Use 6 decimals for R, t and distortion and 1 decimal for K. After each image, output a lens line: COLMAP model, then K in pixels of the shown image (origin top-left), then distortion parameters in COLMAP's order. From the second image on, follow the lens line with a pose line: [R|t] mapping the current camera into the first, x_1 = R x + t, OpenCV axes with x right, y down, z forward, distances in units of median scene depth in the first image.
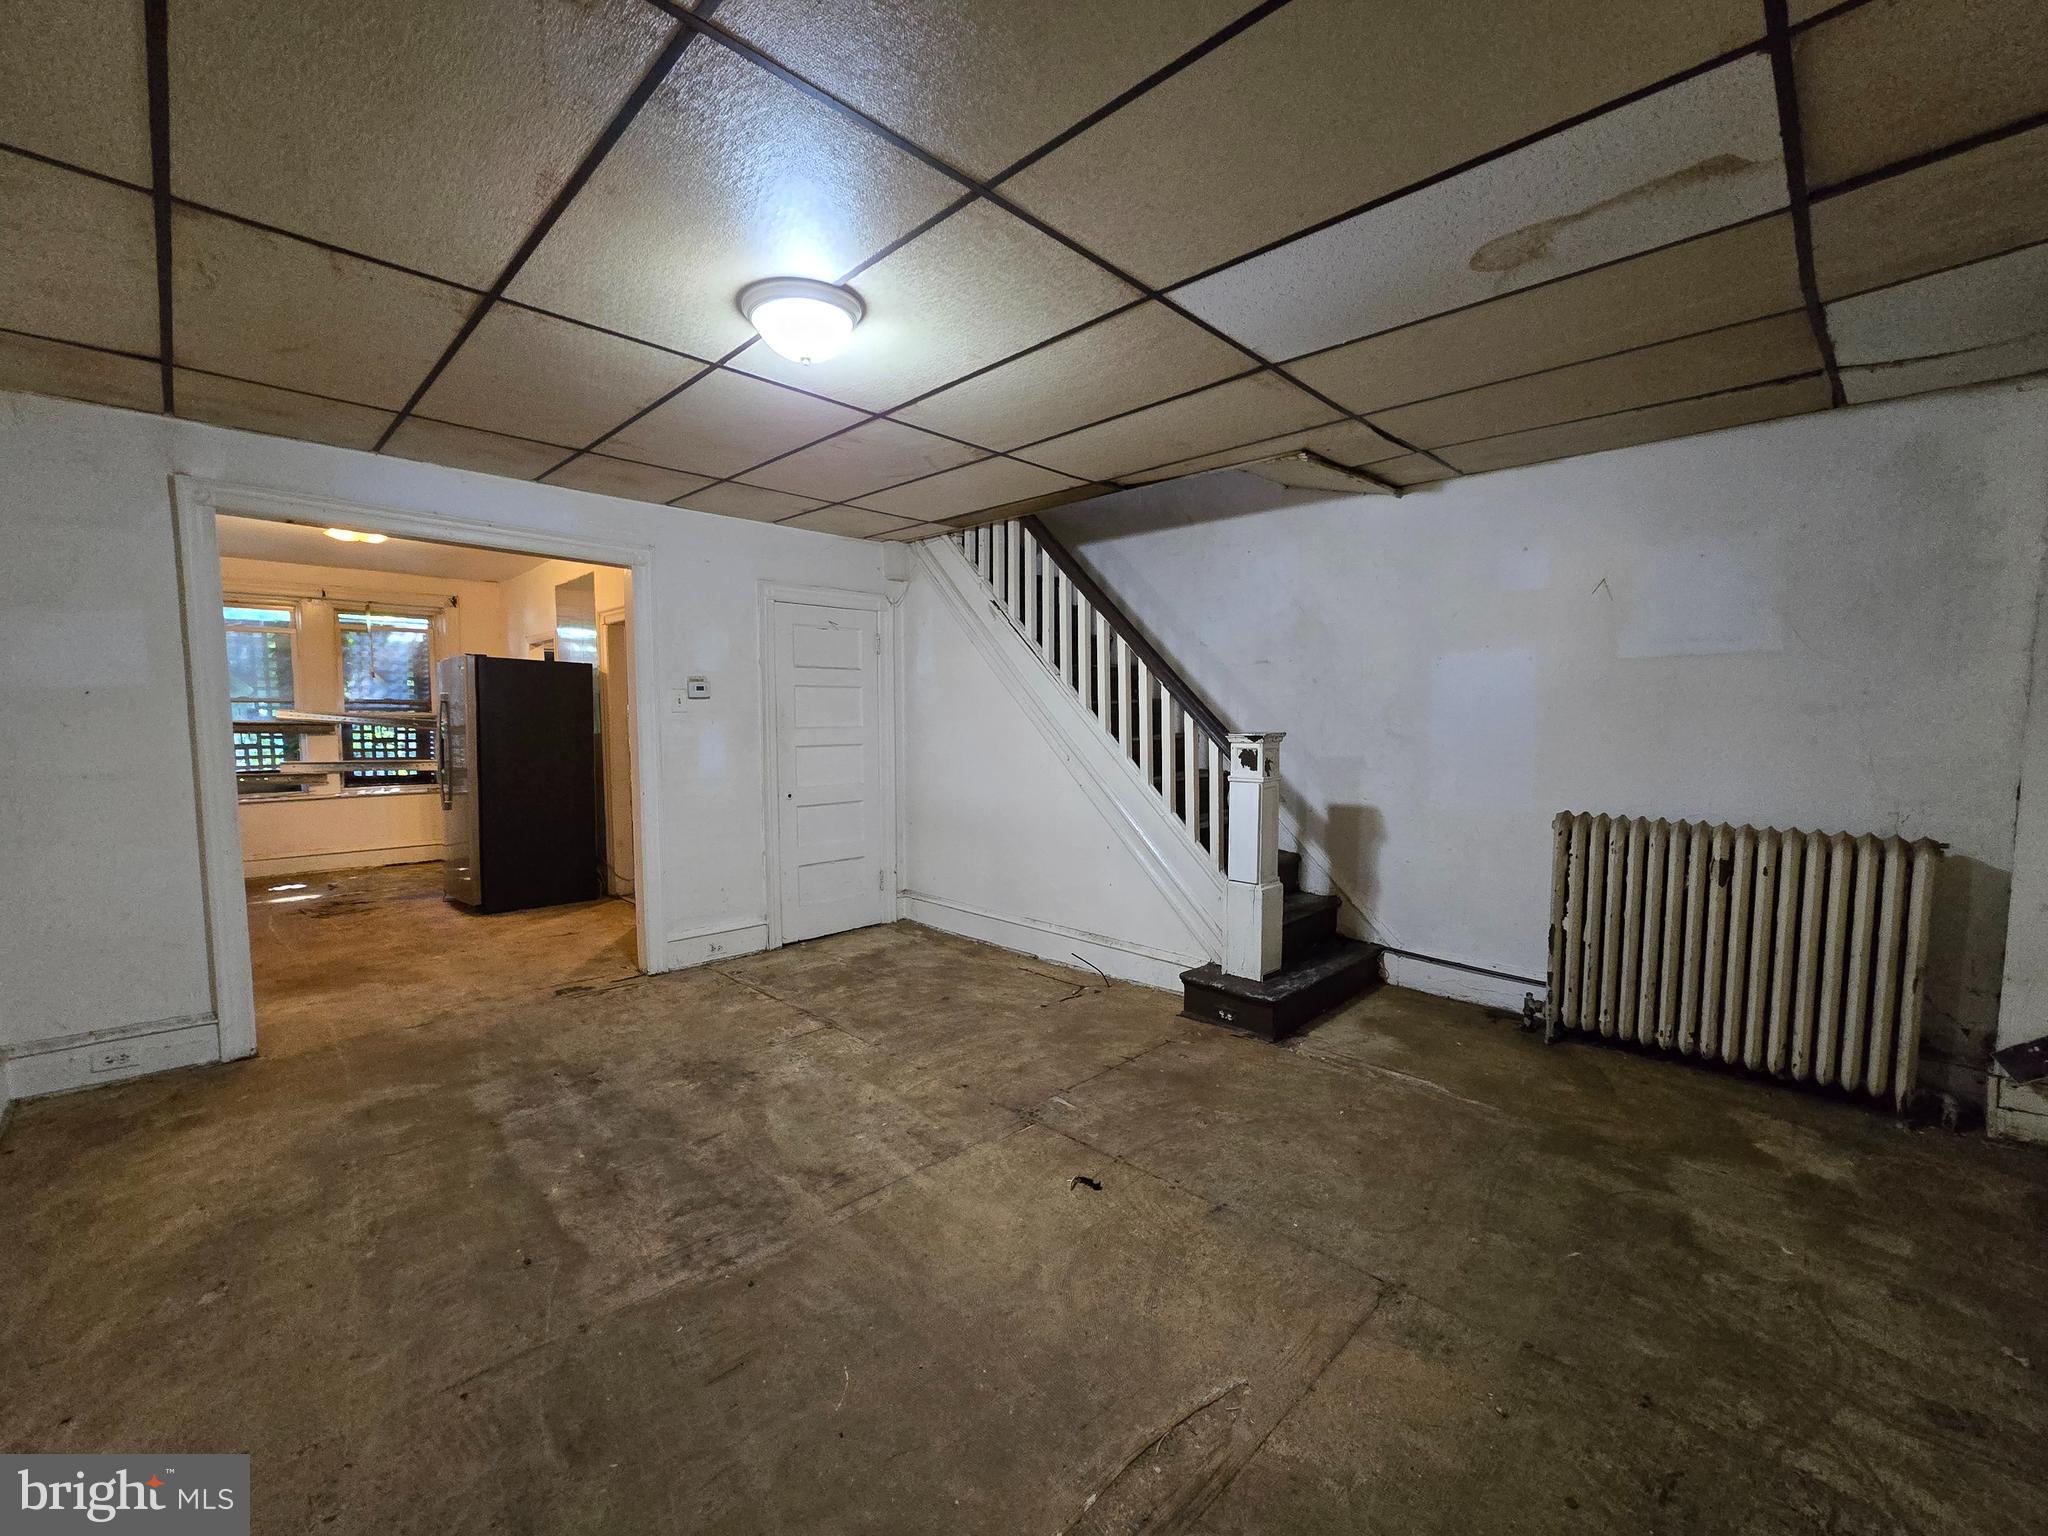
lens RADIAL K [[839.1, 0, 1017.6], [0, 839.1, 774.2], [0, 0, 1]] dist [-0.000204, -0.000529]
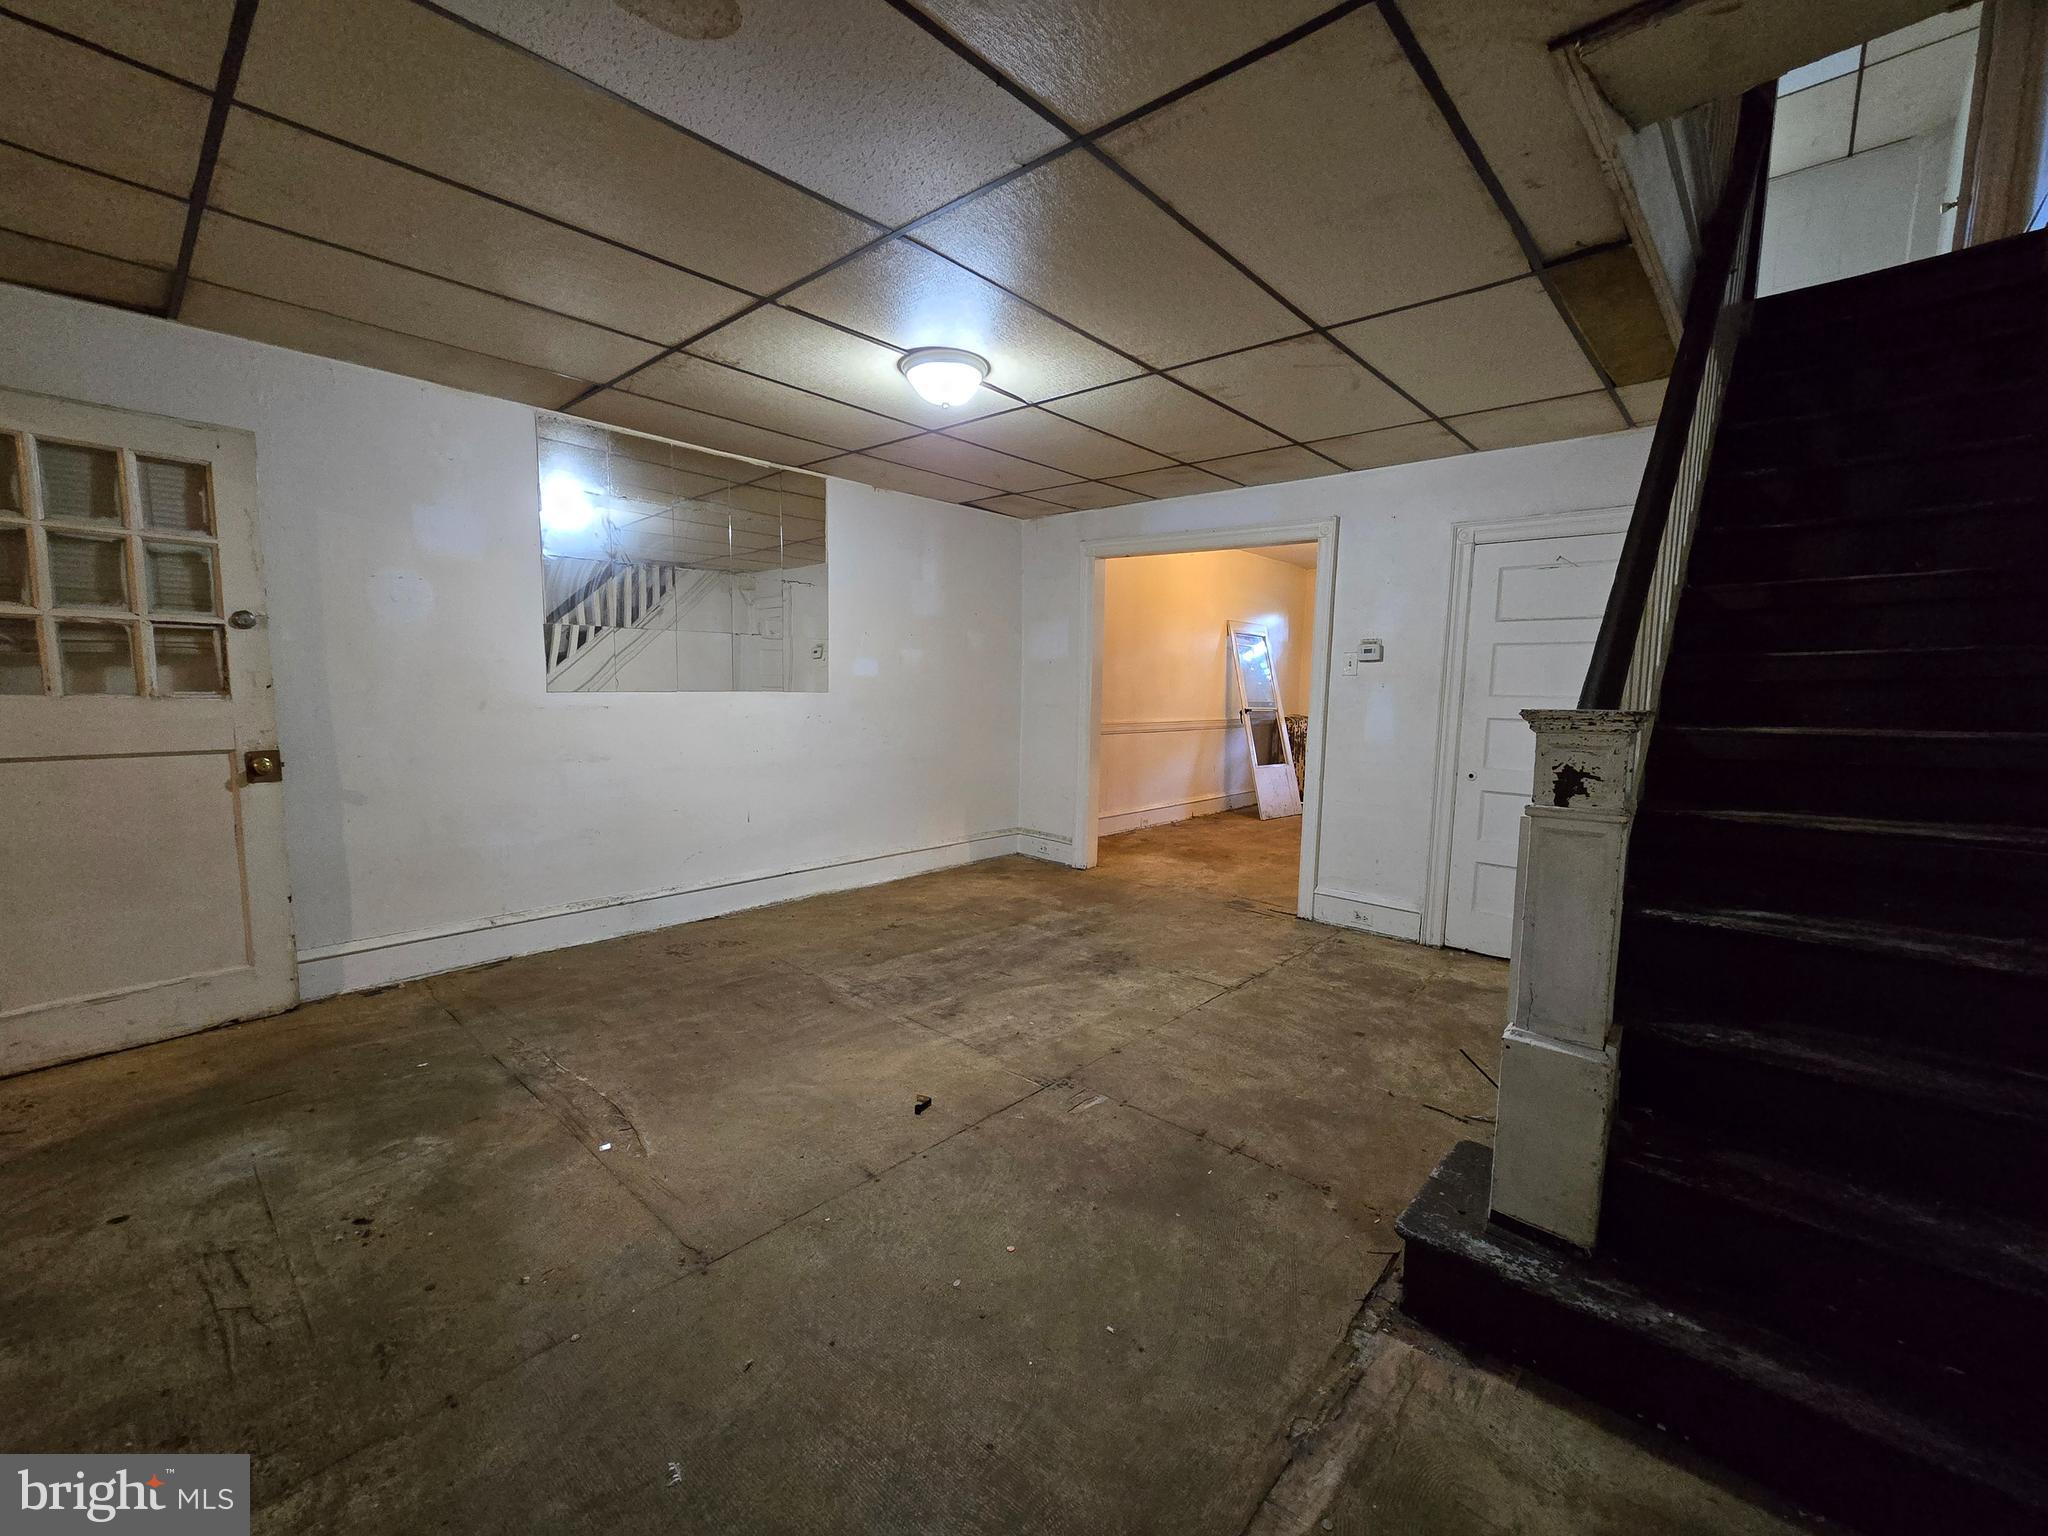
lens RADIAL K [[839.1, 0, 1027.1], [0, 839.1, 773.3], [0, 0, 1]] dist [-0.000204, -0.000529]
pose [[0.056896, 0.112963, -0.991969, 0.678954], [-0.089970, 0.990116, 0.107592, -0.035221], [0.994318, 0.083126, 0.066497, 0.633278]]
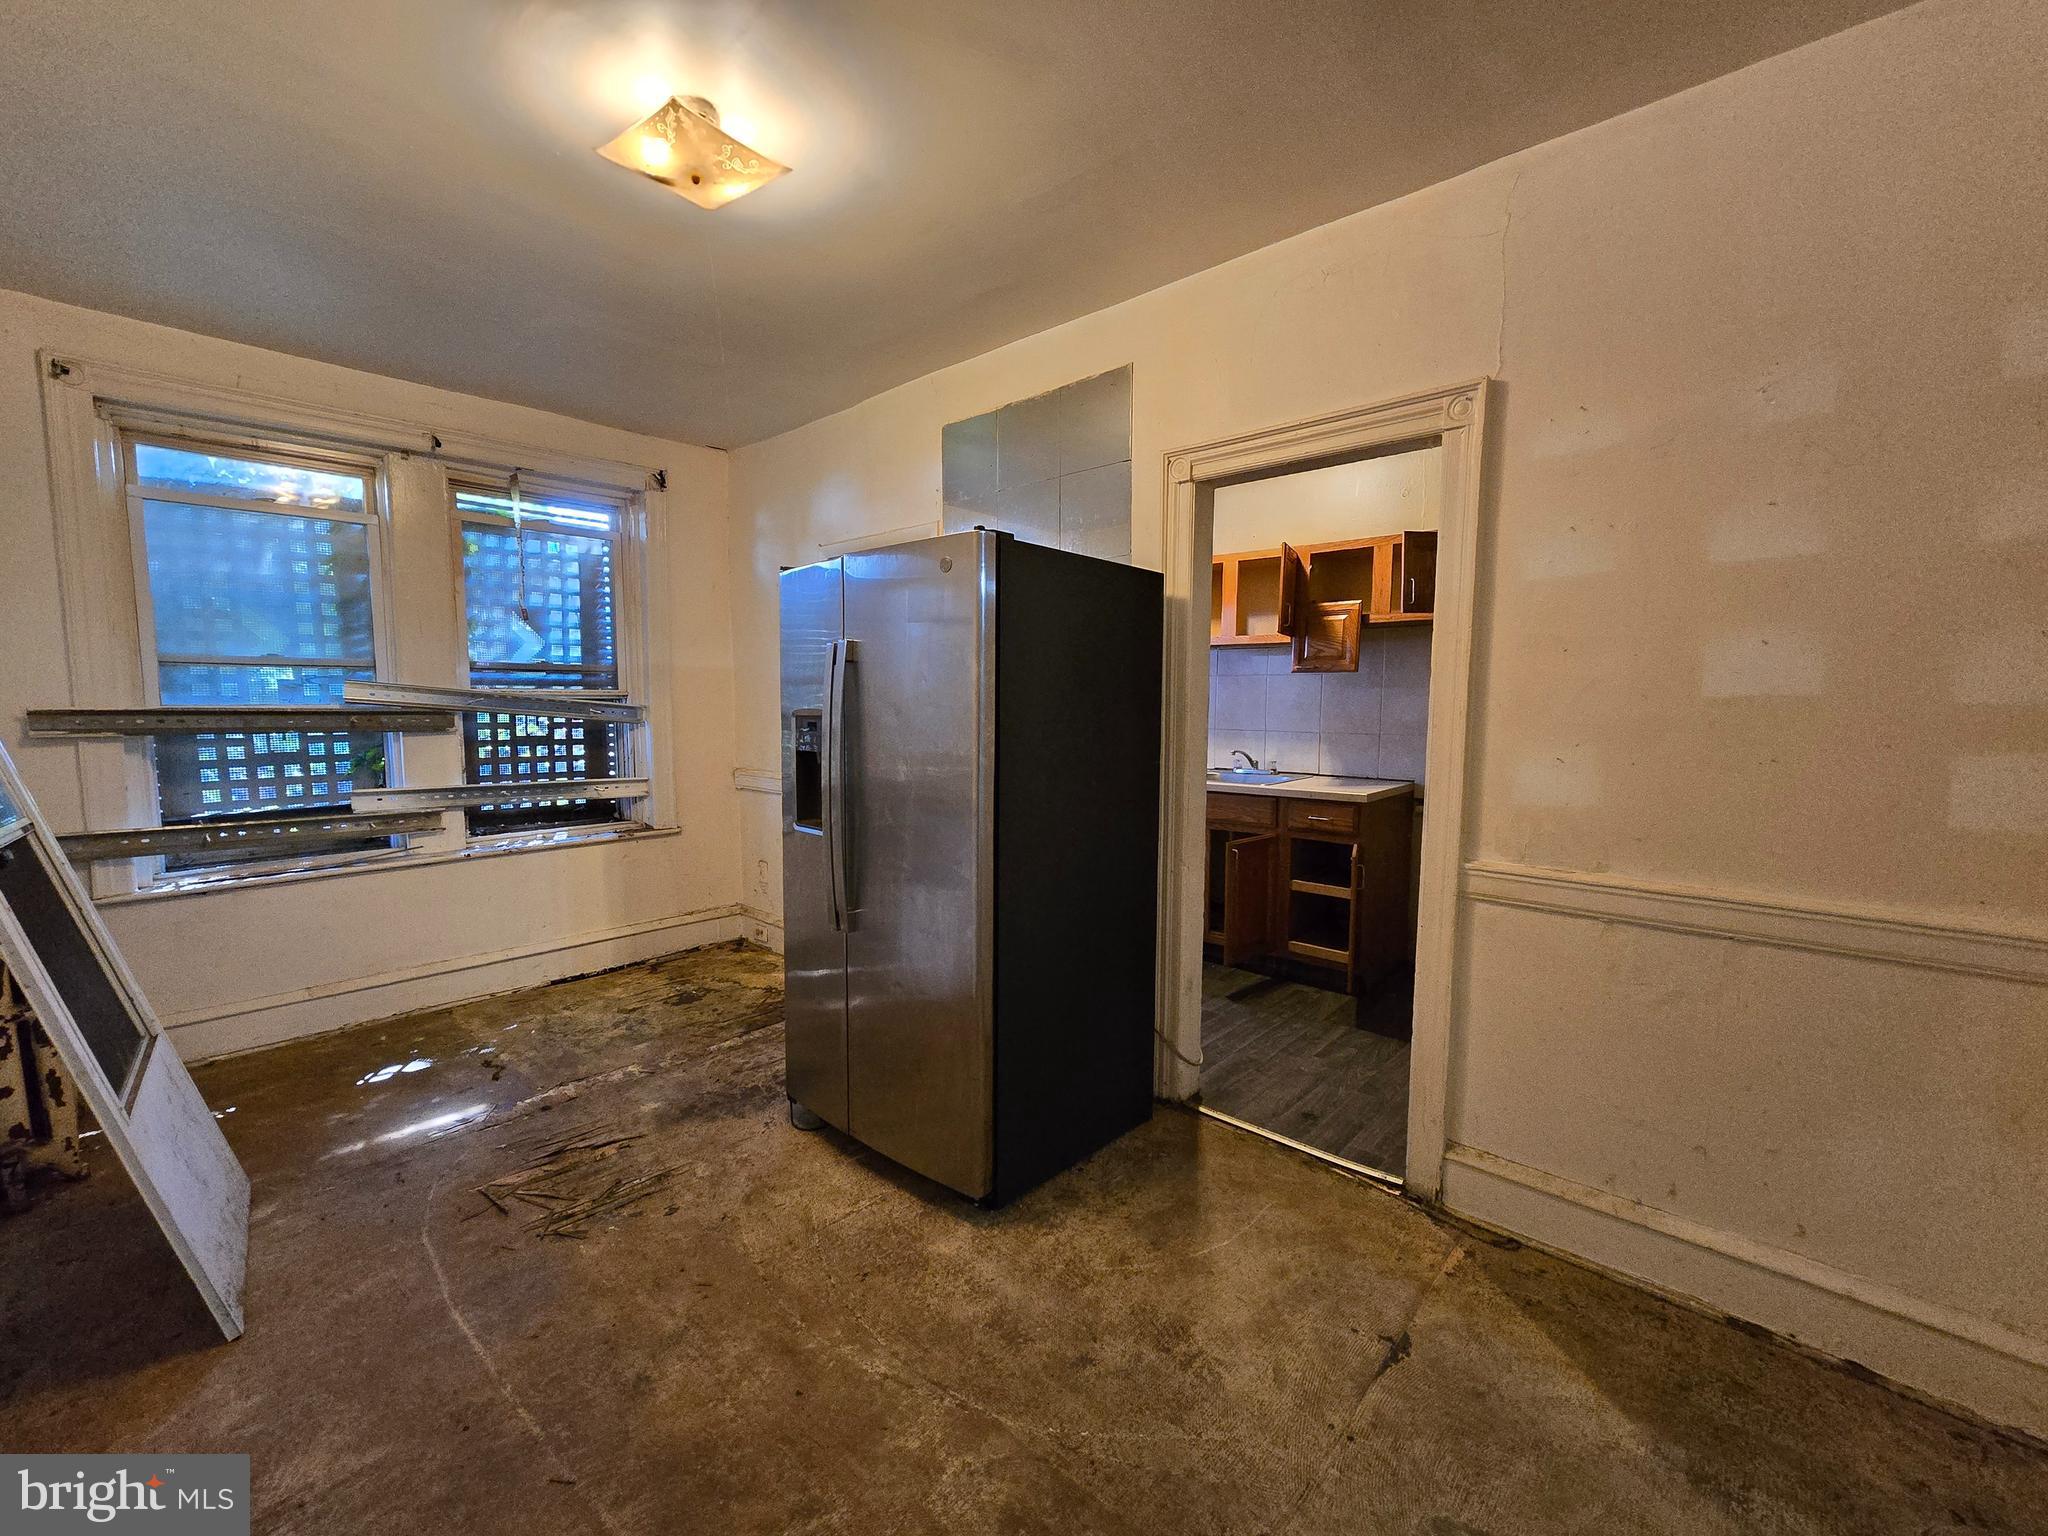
lens RADIAL K [[839.1, 0, 1020.1], [0, 839.1, 774.7], [0, 0, 1]] dist [-0.000204, -0.000529]
pose [[0.998893, -0.002470, 0.046977, -0.928339], [0.001249, 0.999661, 0.025987, -0.064720], [-0.047025, -0.025900, 0.998558, 0.896077]]
